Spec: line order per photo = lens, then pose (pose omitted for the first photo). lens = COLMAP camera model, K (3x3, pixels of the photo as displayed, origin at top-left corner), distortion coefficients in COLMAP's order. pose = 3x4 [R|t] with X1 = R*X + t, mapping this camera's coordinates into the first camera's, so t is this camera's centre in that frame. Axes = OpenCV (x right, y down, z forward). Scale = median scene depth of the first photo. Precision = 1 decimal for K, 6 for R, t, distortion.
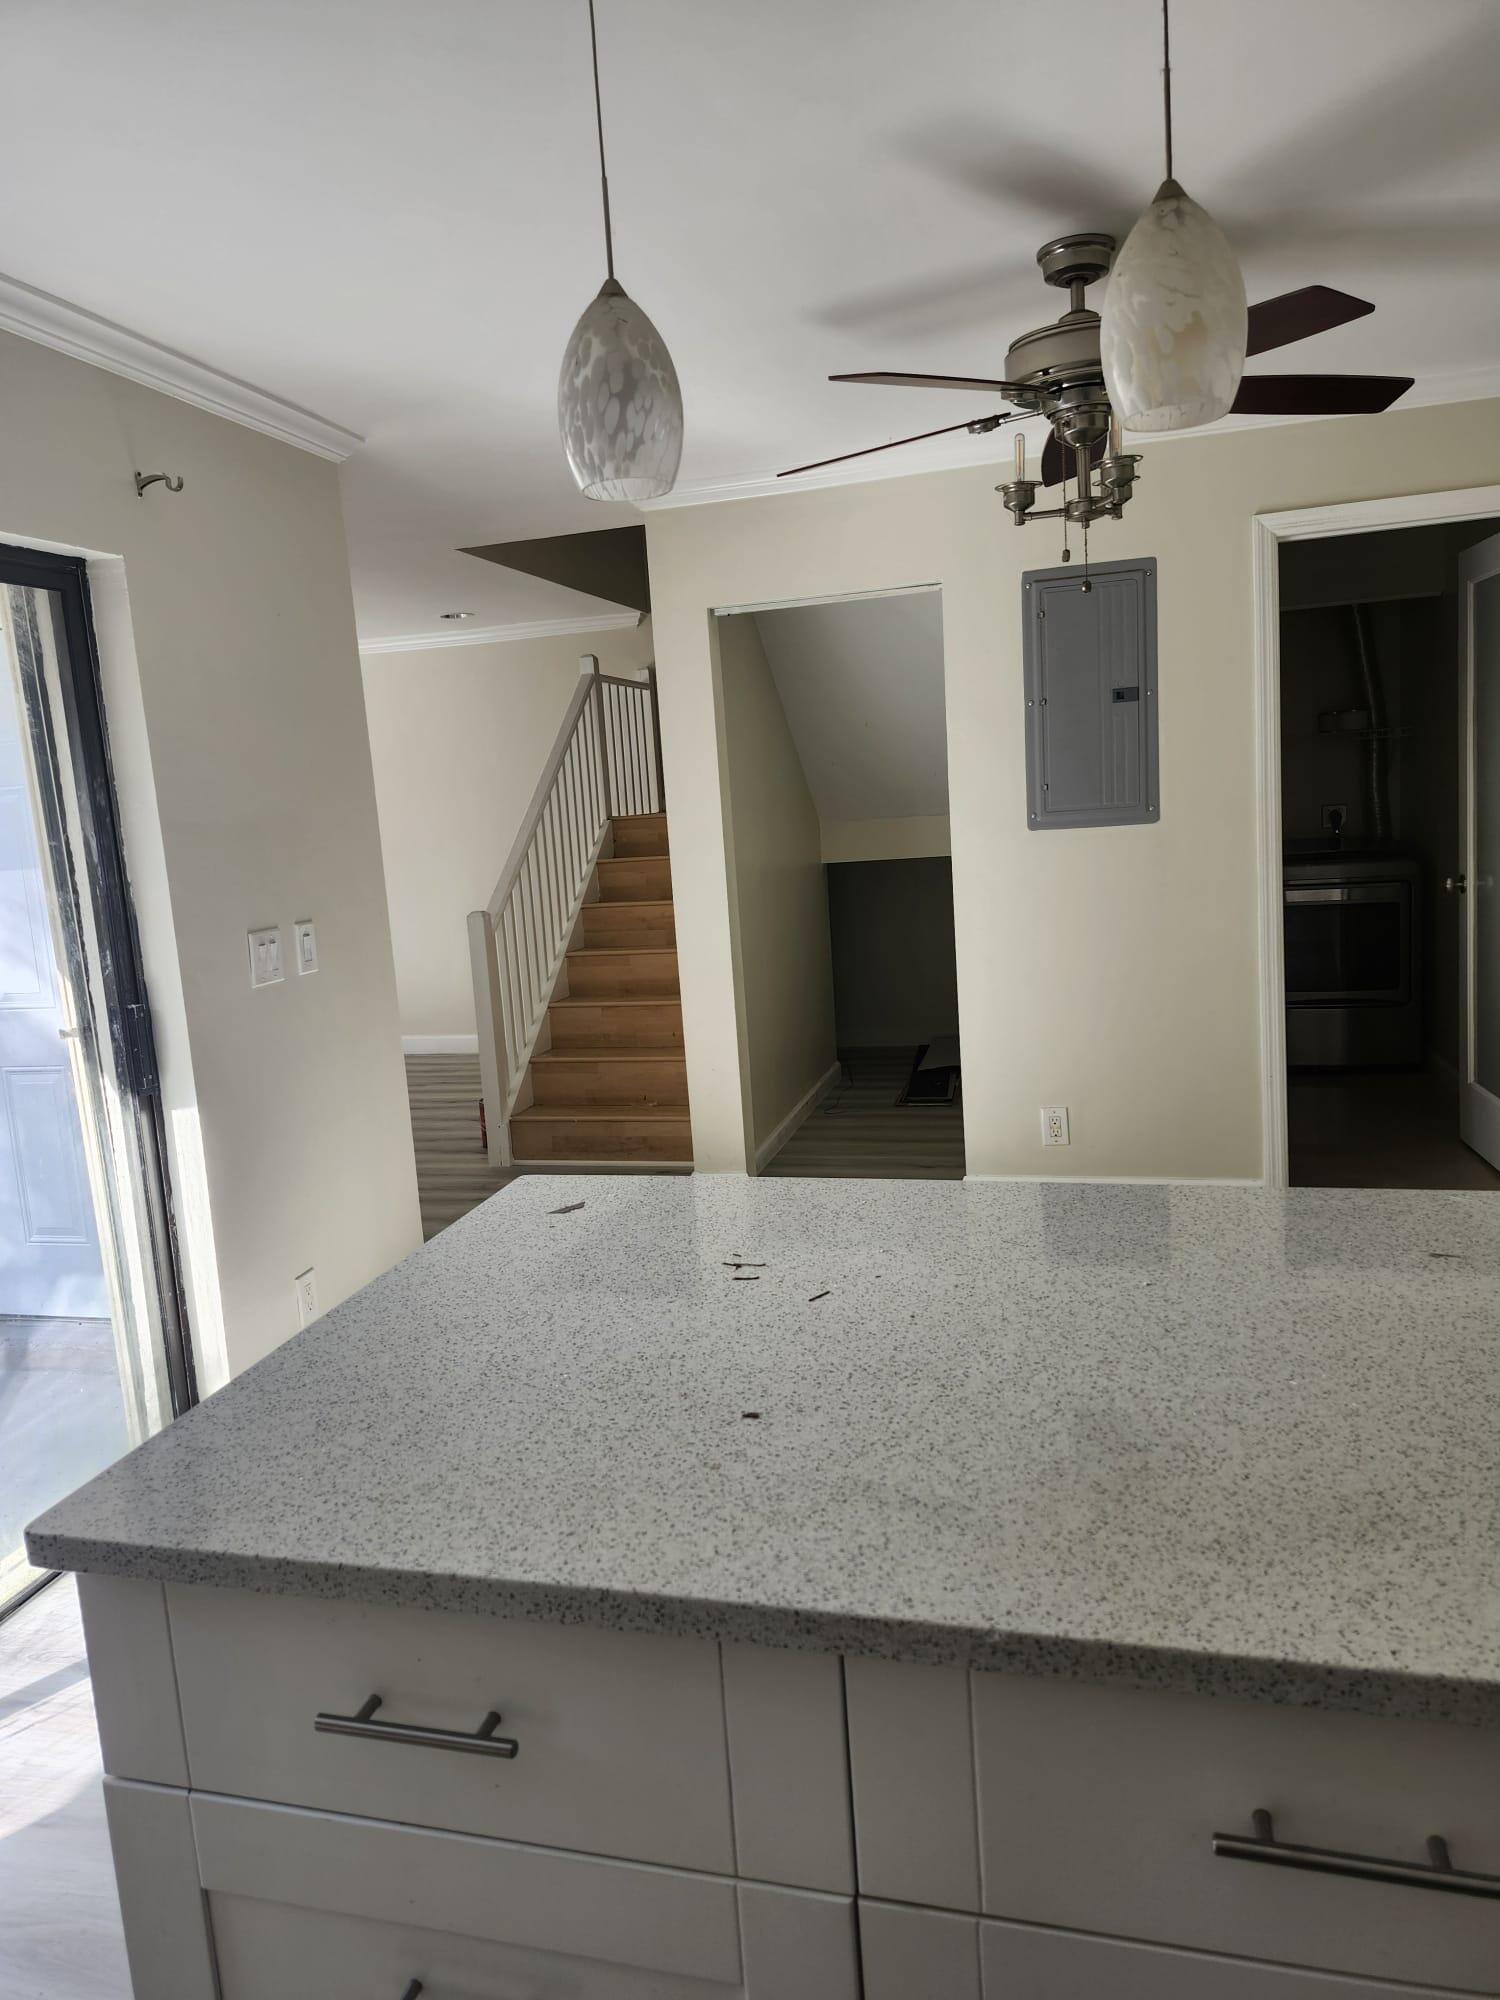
lens RADIAL K [[1364.6, 0, 724.6], [0, 1364.6, 1009.1], [0, 0, 1]] dist [0.127179, -0.169255]
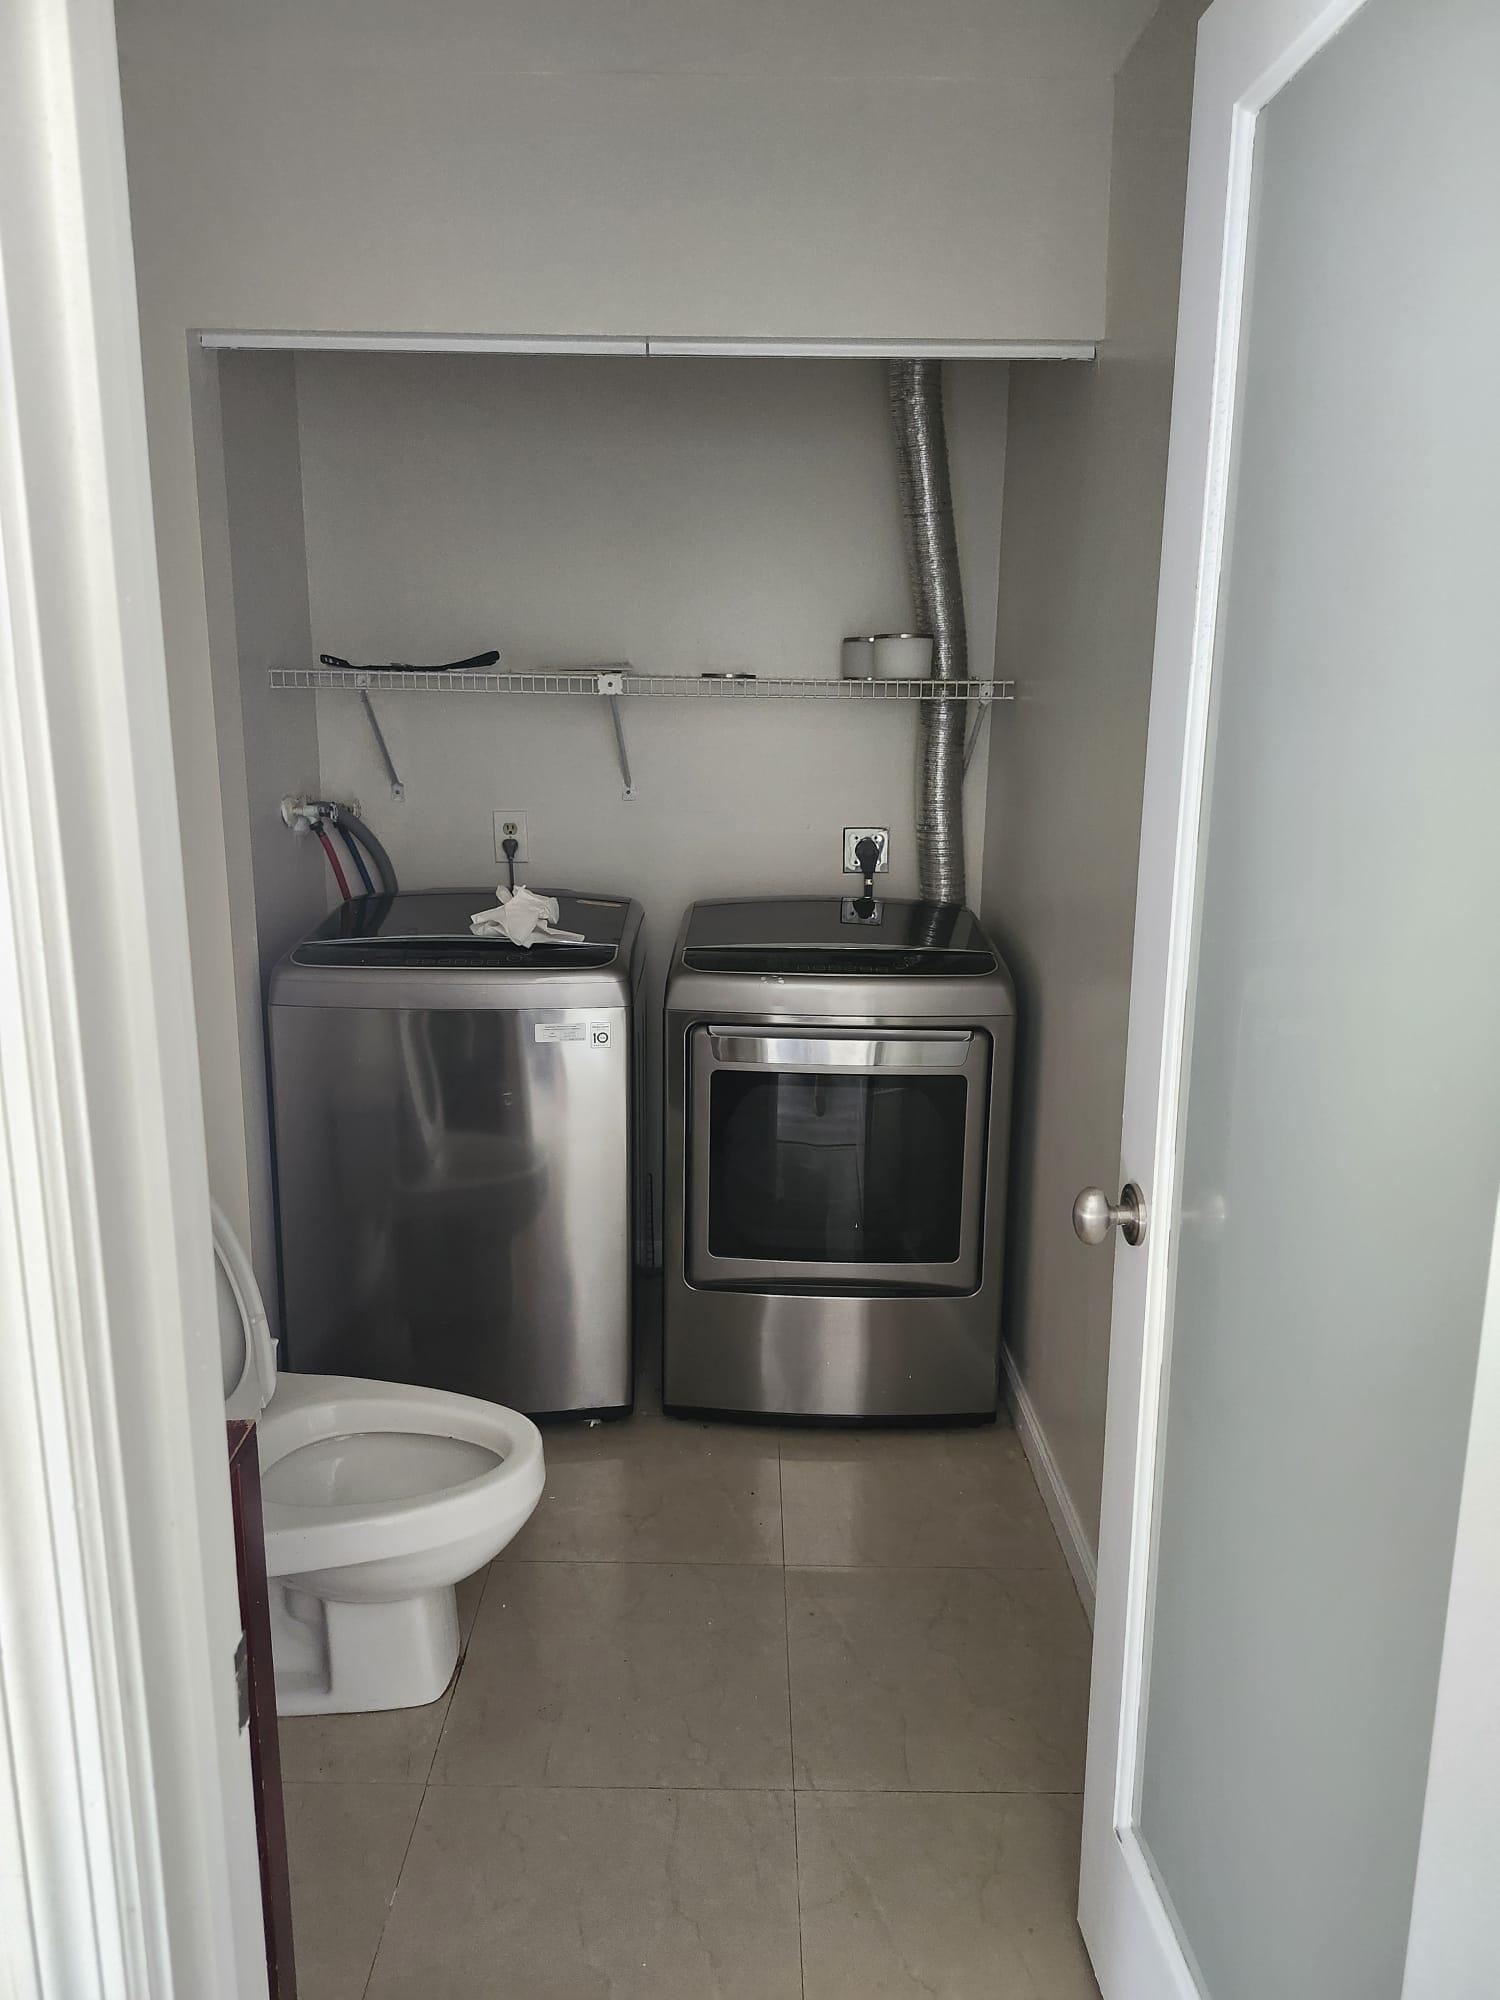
lens RADIAL K [[1364.6, 0, 724.6], [0, 1364.6, 1009.1], [0, 0, 1]] dist [0.127179, -0.169255]
pose [[0.966509, 0.021034, 0.255769, 0.293699], [-0.035878, 0.997923, 0.053510, -0.118279], [-0.254112, -0.060894, 0.965256, 0.592432]]
